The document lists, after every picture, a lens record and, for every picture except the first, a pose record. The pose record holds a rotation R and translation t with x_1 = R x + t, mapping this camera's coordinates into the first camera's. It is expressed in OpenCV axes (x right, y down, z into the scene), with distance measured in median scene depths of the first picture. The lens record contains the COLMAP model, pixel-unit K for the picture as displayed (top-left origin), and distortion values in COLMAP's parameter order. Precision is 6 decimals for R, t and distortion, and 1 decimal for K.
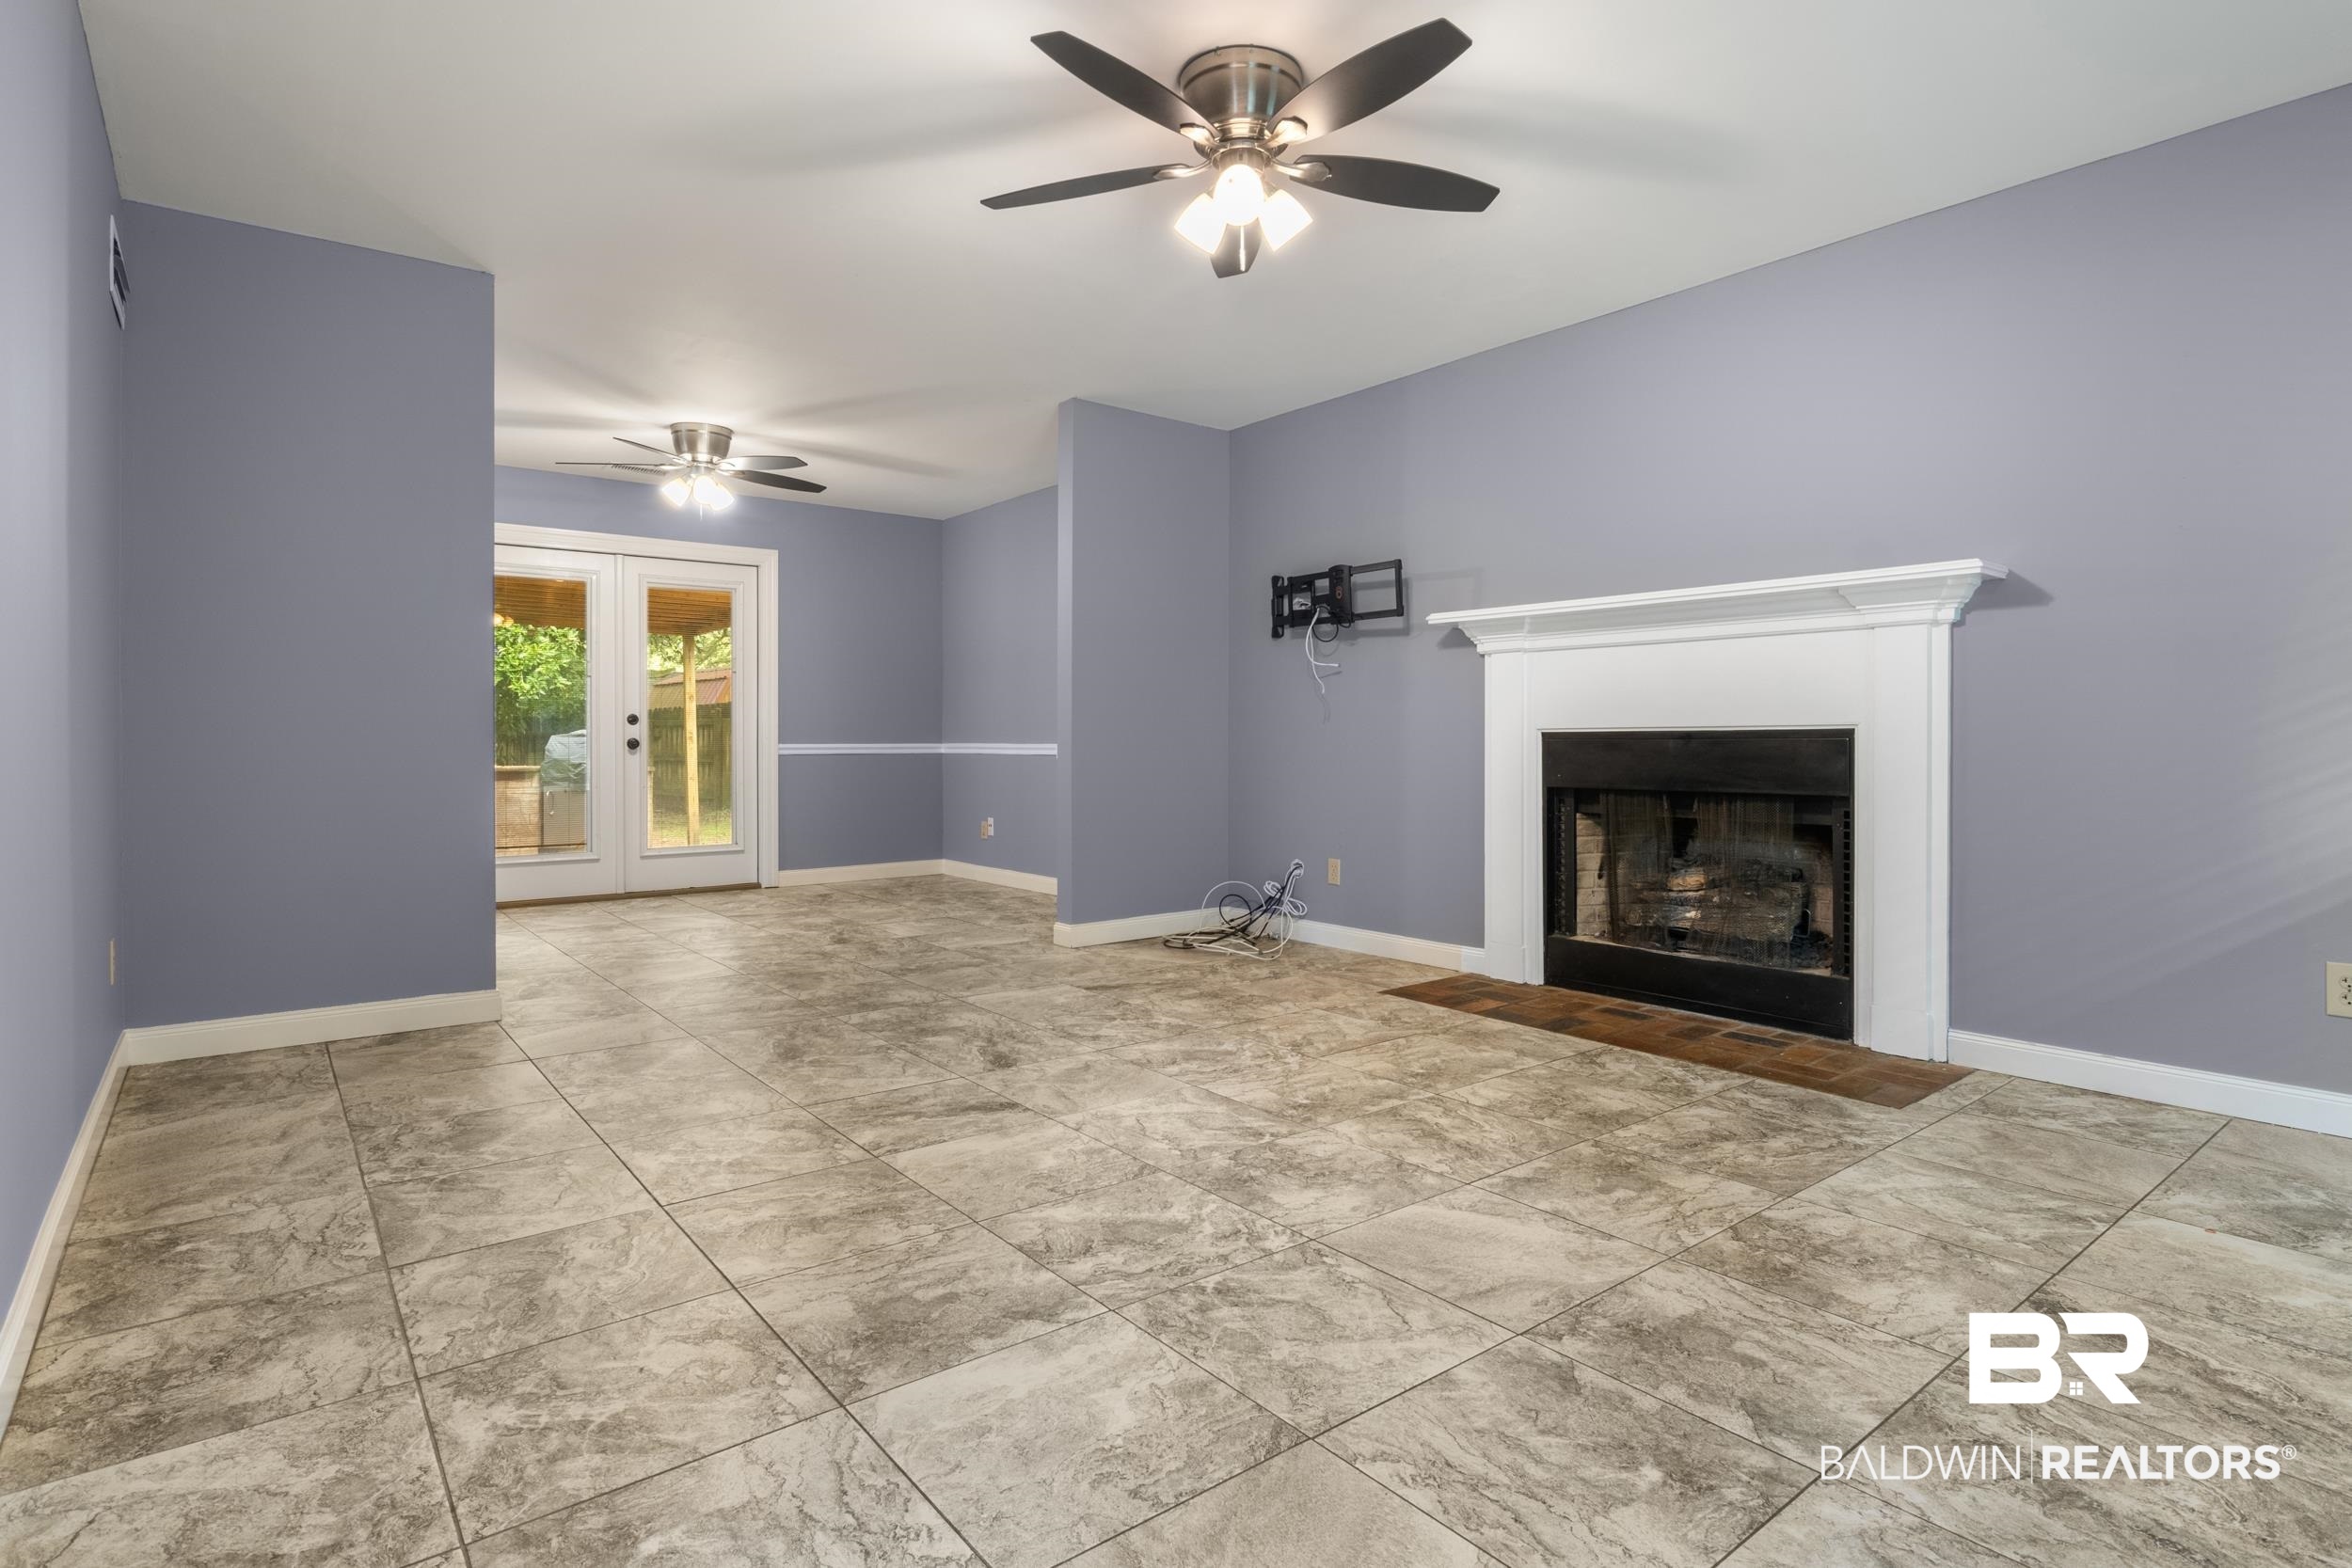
lens RADIAL K [[1179.1, 0, 1177.3], [0, 1179.1, 774.4], [0, 0, 1]] dist [-0.005815, -0.001317]
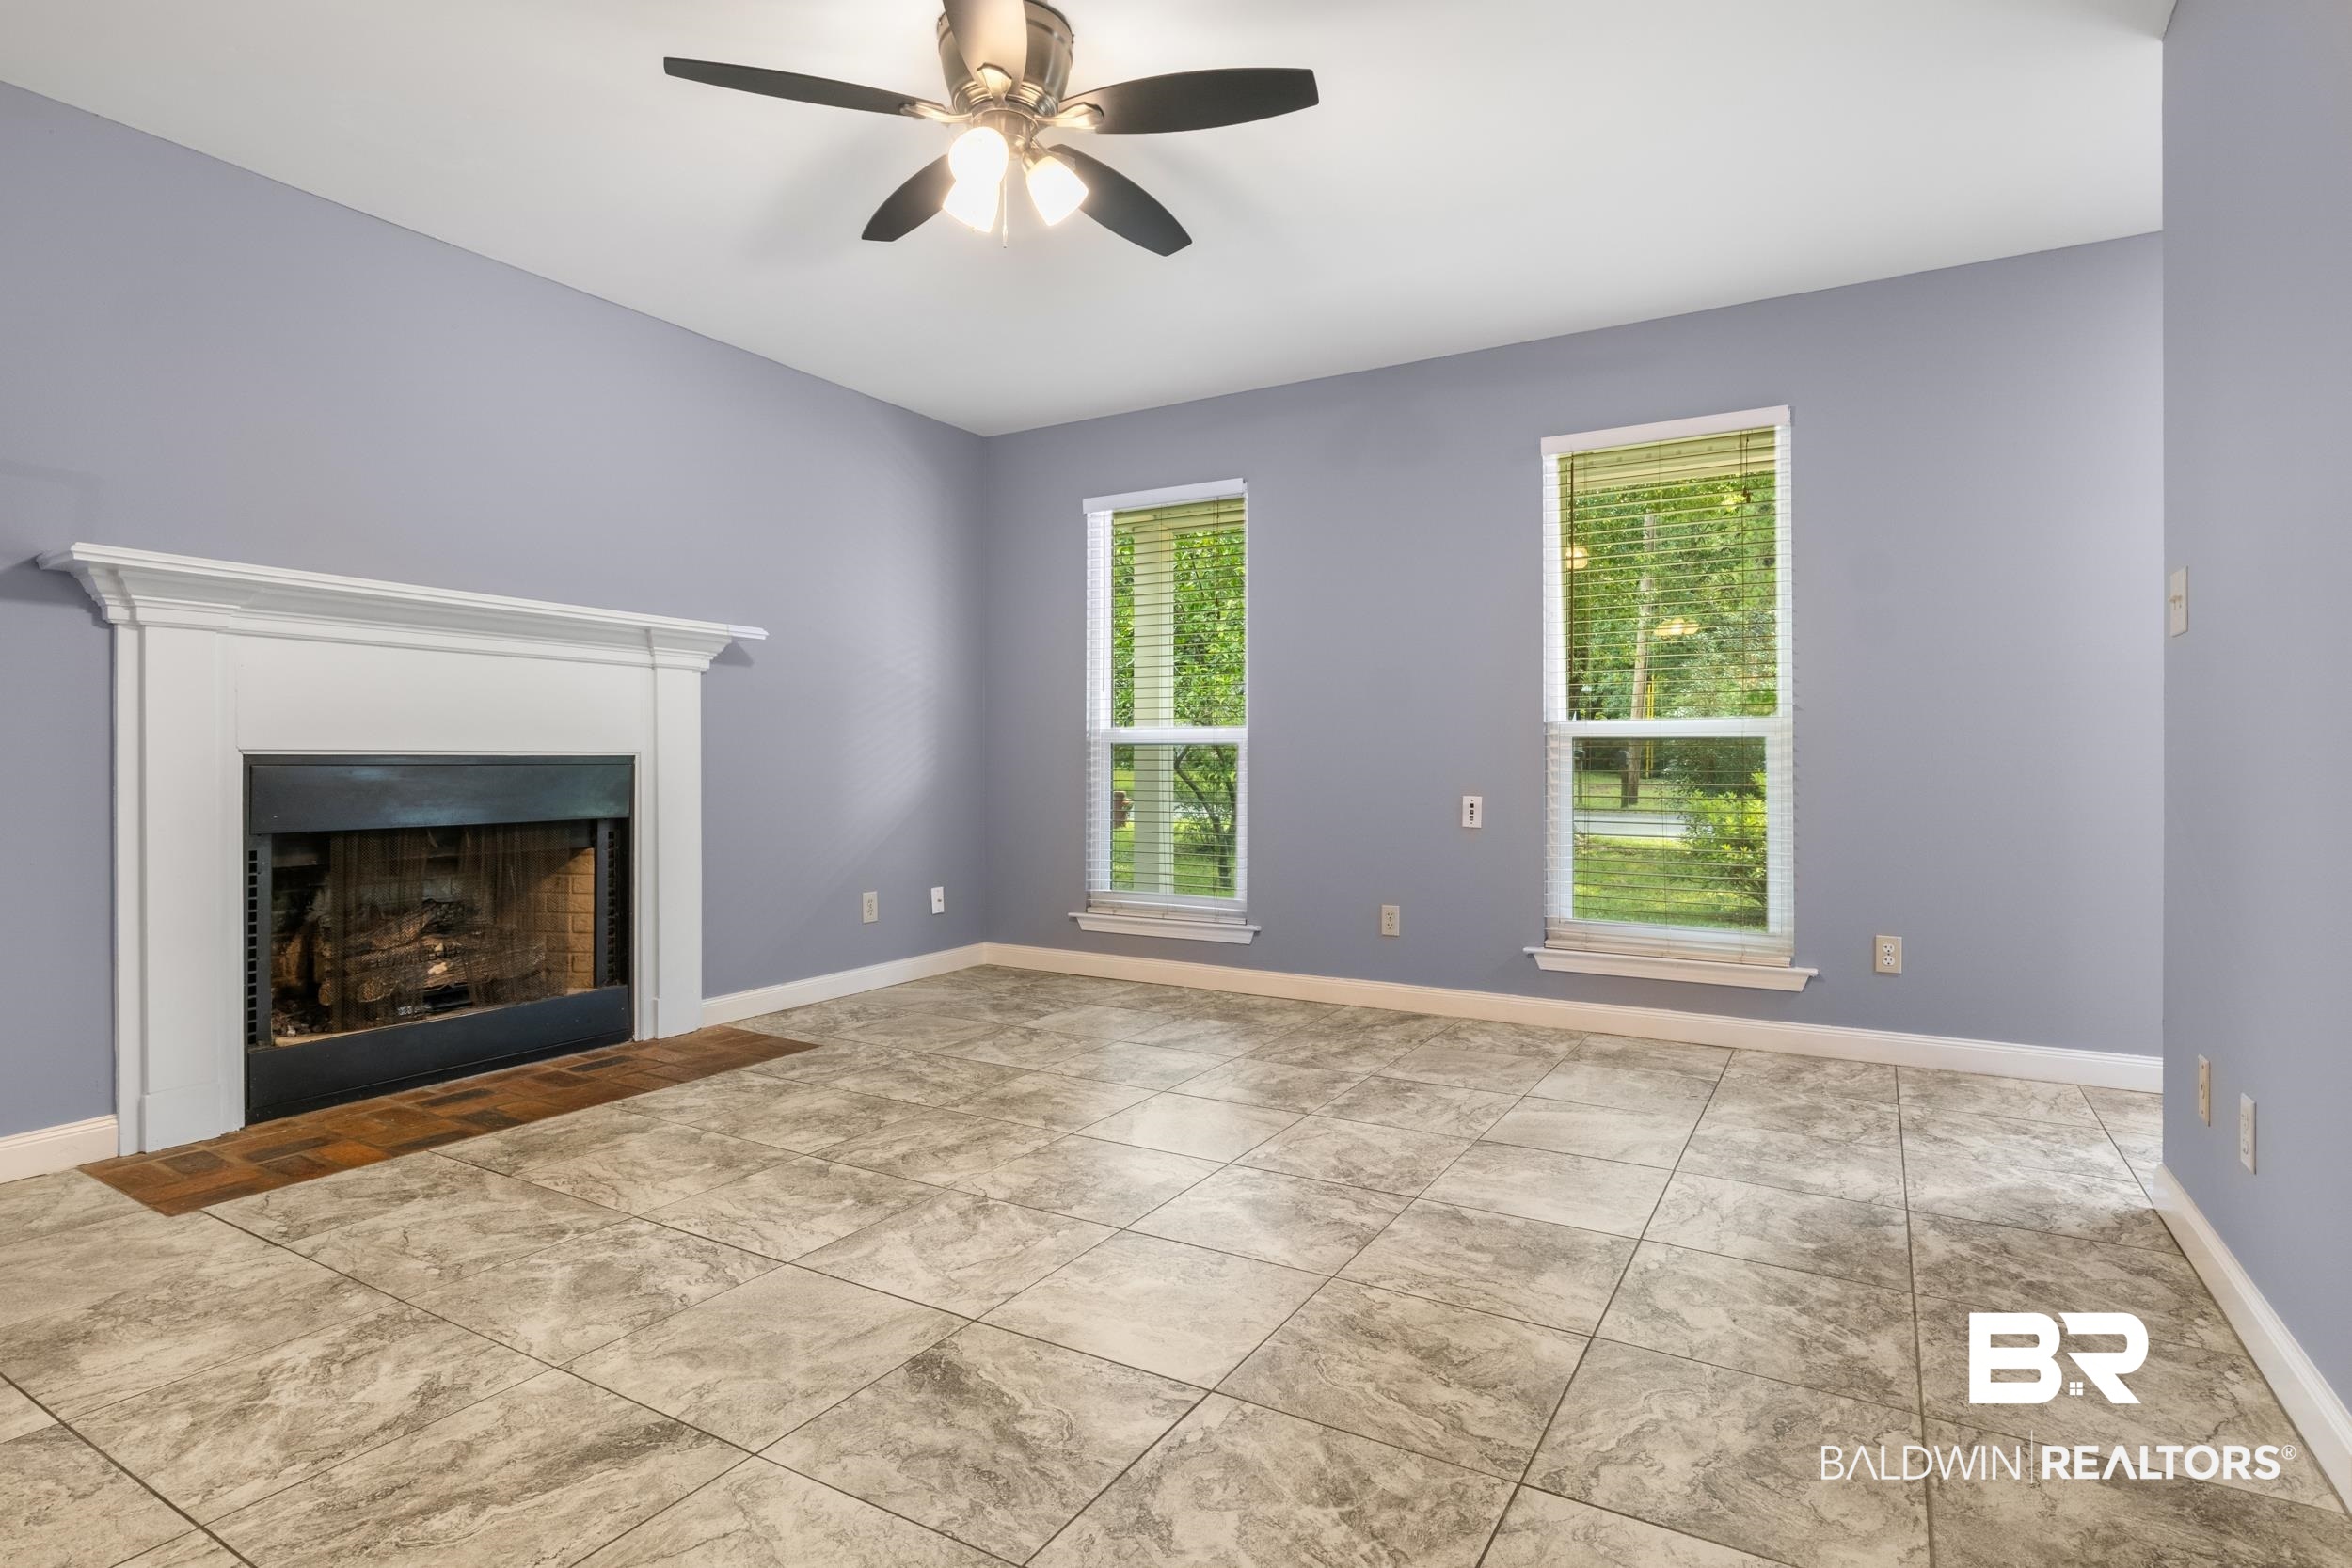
lens RADIAL K [[1200.7, 0, 1163.4], [0, 1200.7, 770.7], [0, 0, 1]] dist [-0.005434, -0.000792]
pose [[-0.357398, -0.003178, 0.933947, -0.791187], [0.024909, 0.999606, 0.012933, -0.033013], [-0.933620, 0.027886, -0.357178, 1.130744]]
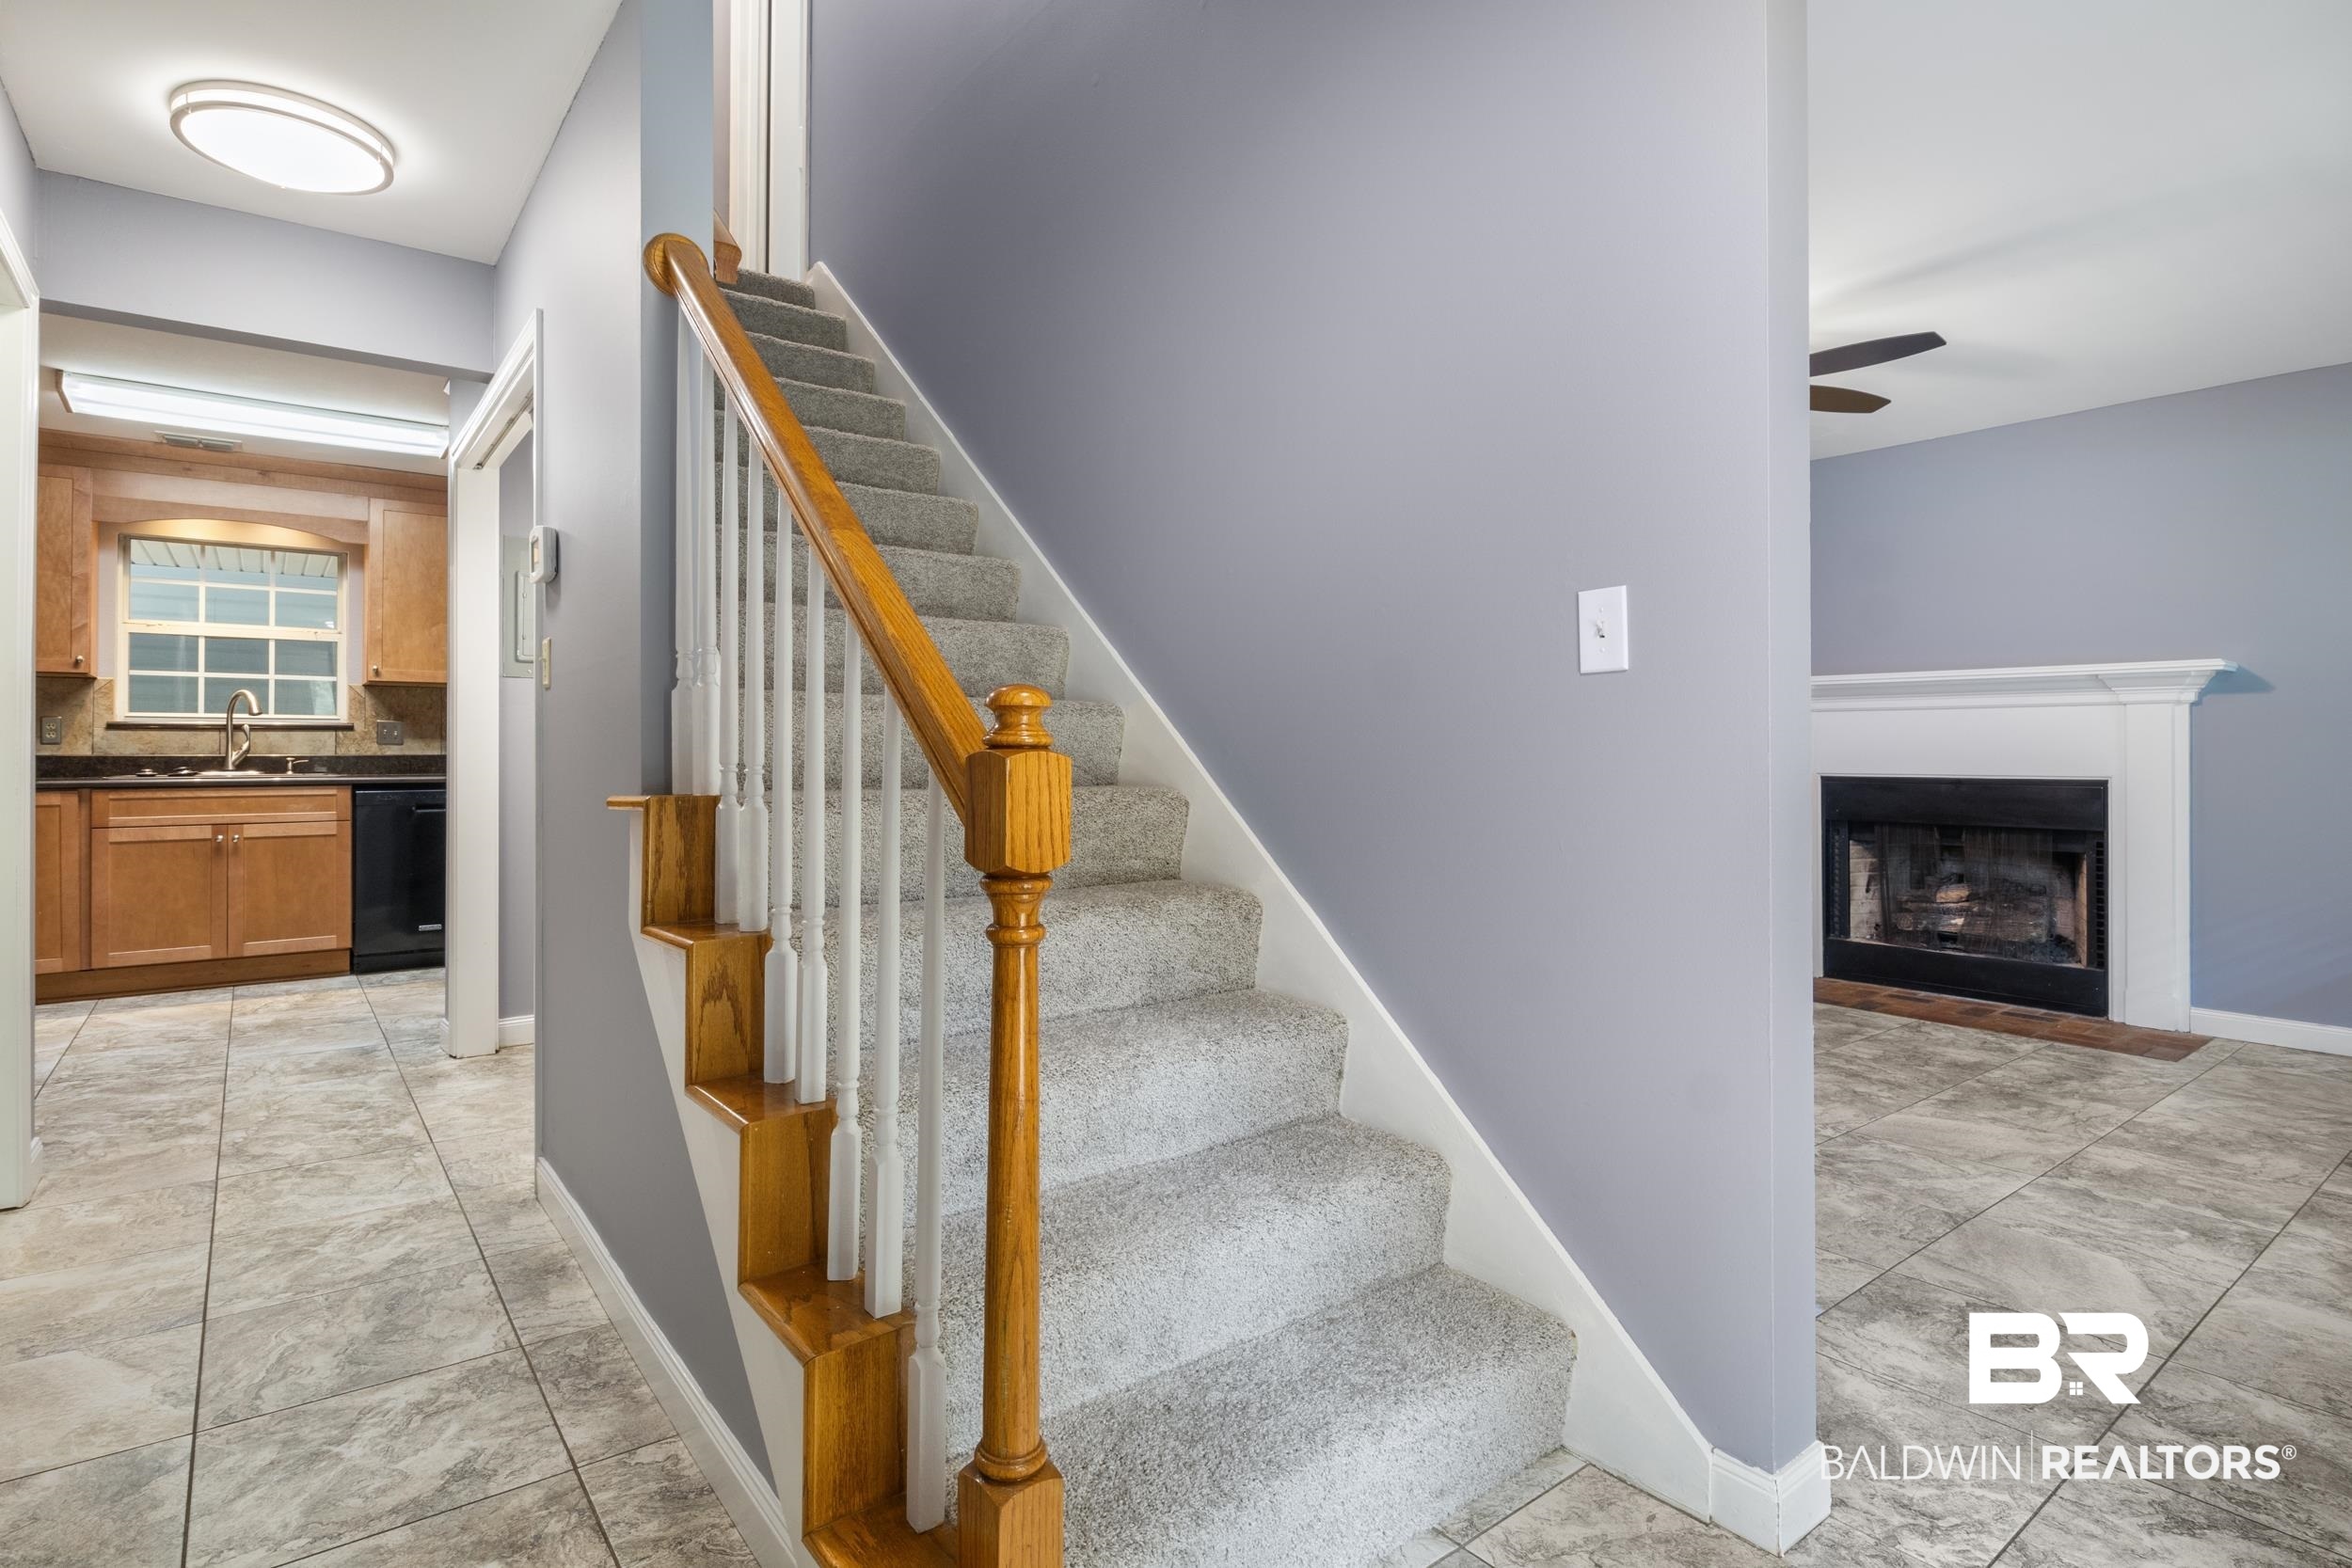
lens RADIAL K [[1179.1, 0, 1177.3], [0, 1179.1, 774.4], [0, 0, 1]] dist [-0.005815, -0.001317]
pose [[0.999936, 0.004493, -0.010340, -0.551441], [-0.004565, 0.999966, -0.006909, -0.038274], [0.010308, 0.006956, 0.999923, -0.395276]]
